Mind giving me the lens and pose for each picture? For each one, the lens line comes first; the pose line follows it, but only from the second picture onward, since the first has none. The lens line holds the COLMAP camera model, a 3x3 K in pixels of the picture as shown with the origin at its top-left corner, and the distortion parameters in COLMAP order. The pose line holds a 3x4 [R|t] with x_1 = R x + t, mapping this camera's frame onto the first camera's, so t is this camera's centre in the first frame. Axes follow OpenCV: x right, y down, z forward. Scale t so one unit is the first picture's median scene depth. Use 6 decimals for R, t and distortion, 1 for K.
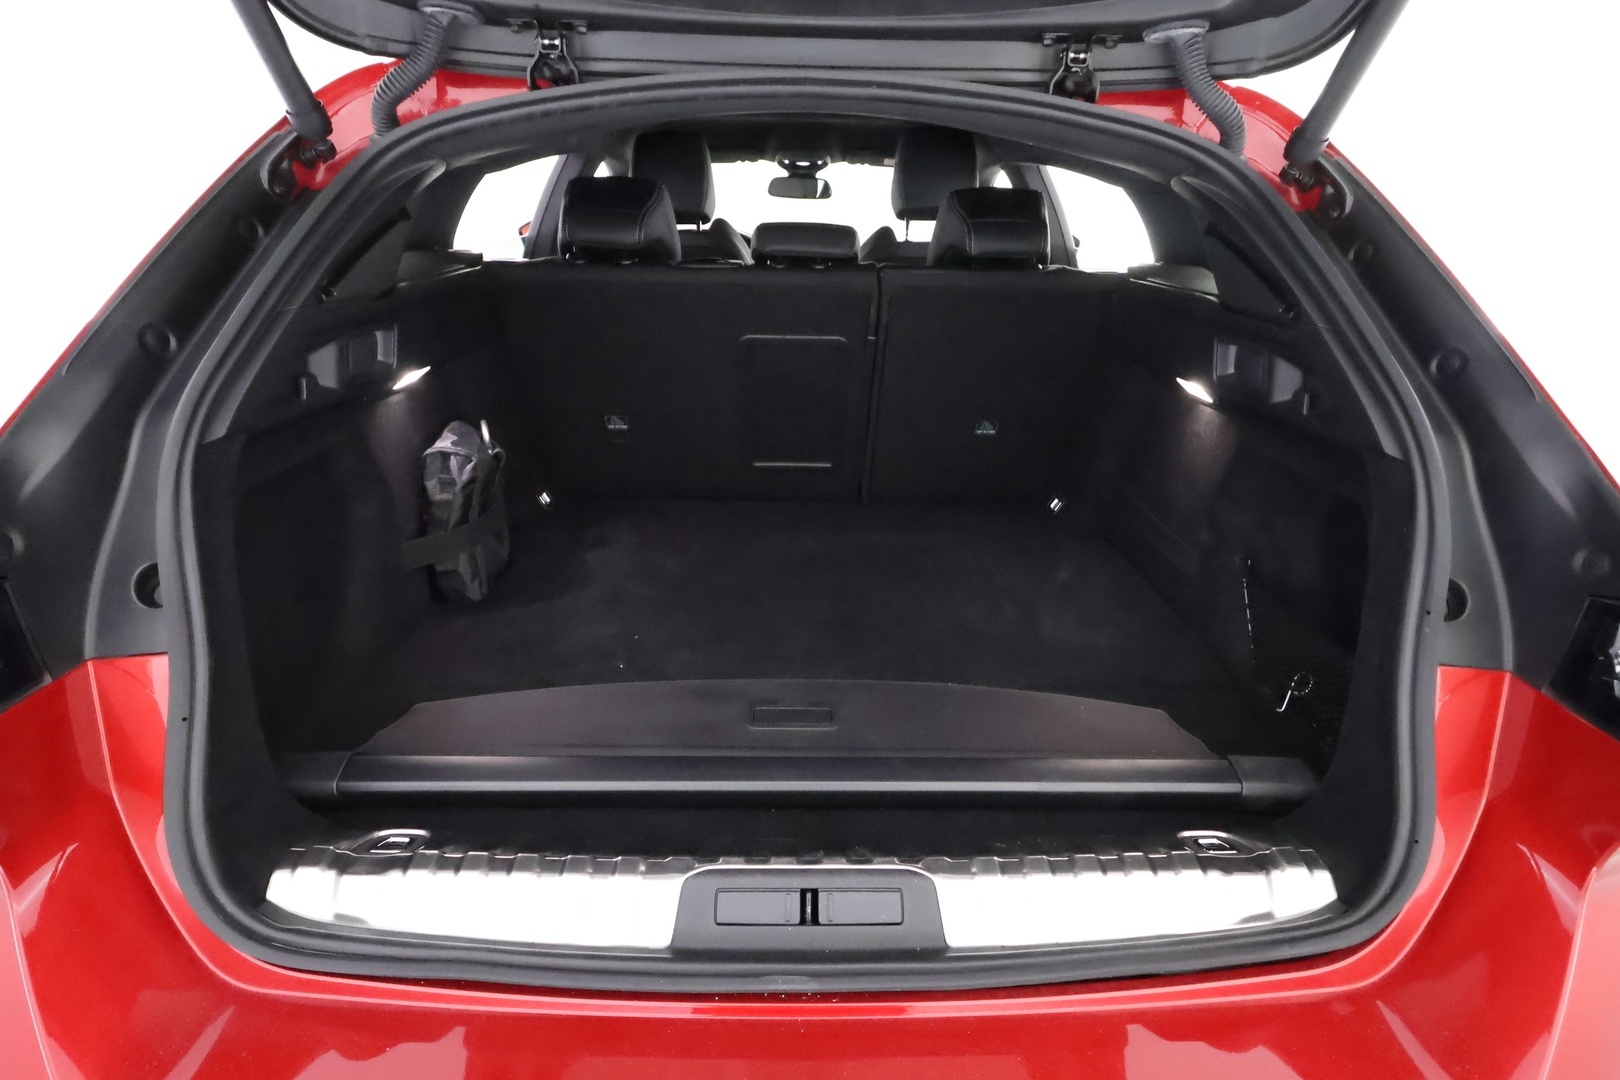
lens RADIAL K [[909.0, 0, 809.8], [0, 909.0, 481.8], [0, 0, 1]] dist [-0.000157, 0.000080]
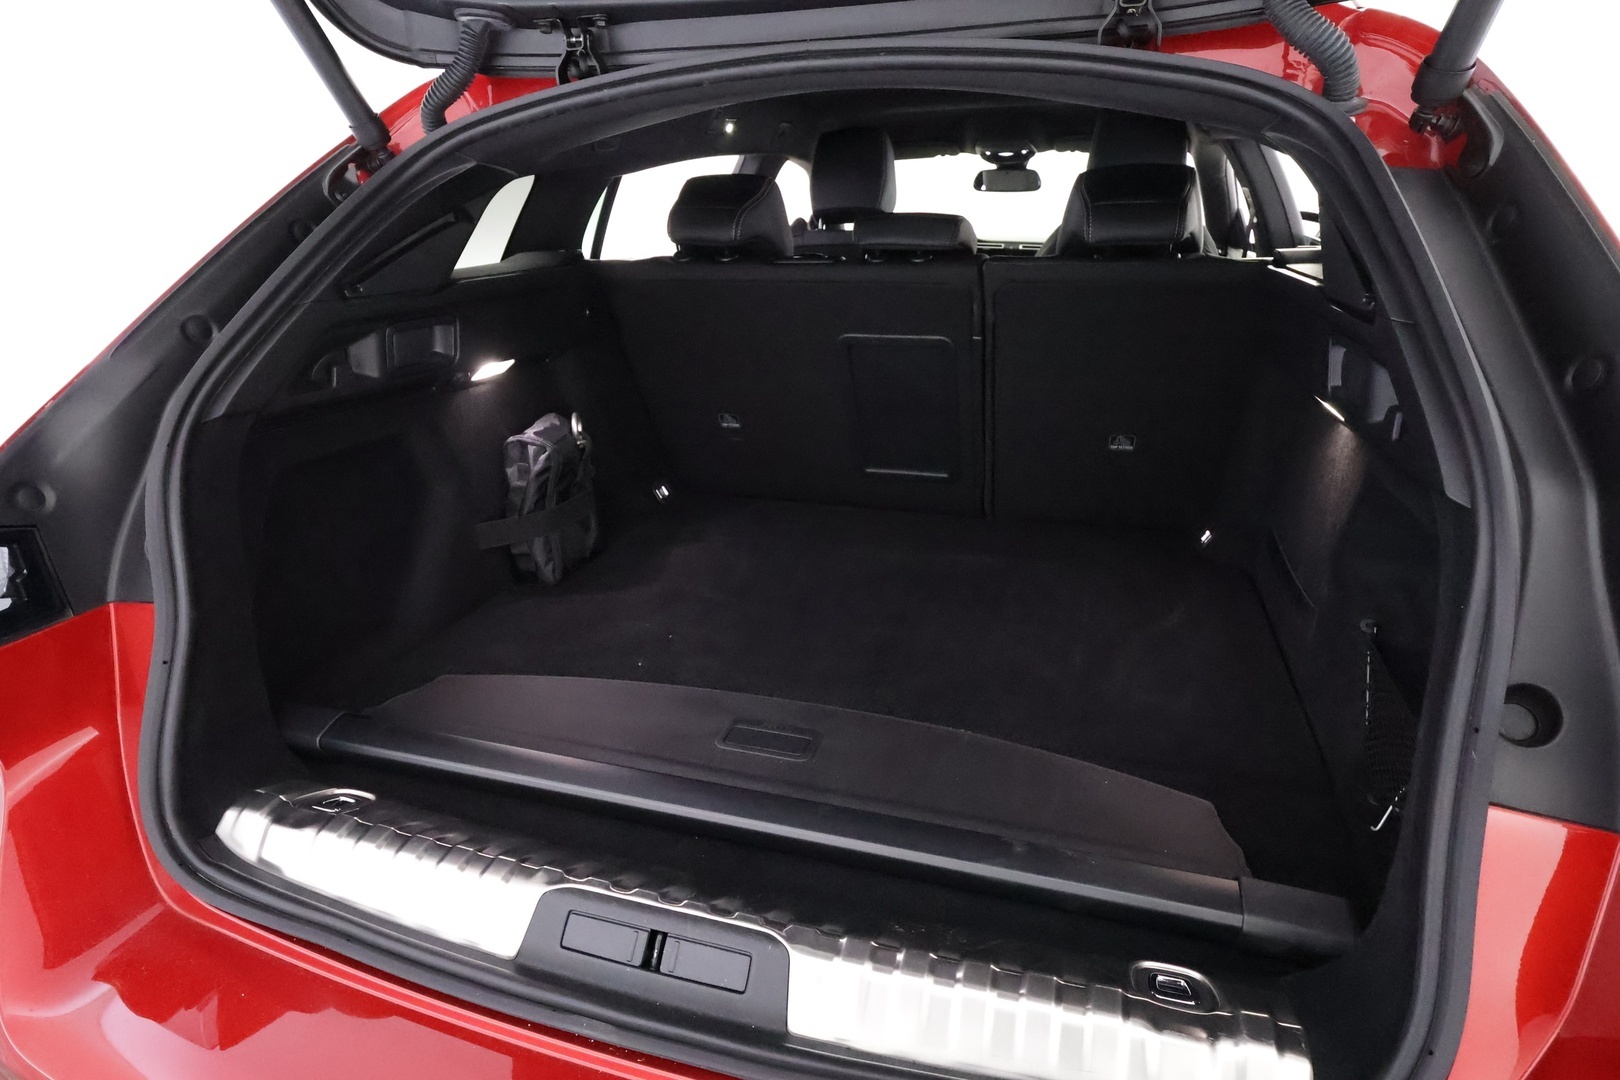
lens RADIAL K [[909.0, 0, 809.8], [0, 909.0, 481.8], [0, 0, 1]] dist [-0.000157, 0.000080]
pose [[0.945041, 0.058840, -0.321613, 0.309673], [-0.060366, 0.998163, 0.005235, -0.013758], [0.321330, 0.014467, 0.946857, 0.131380]]
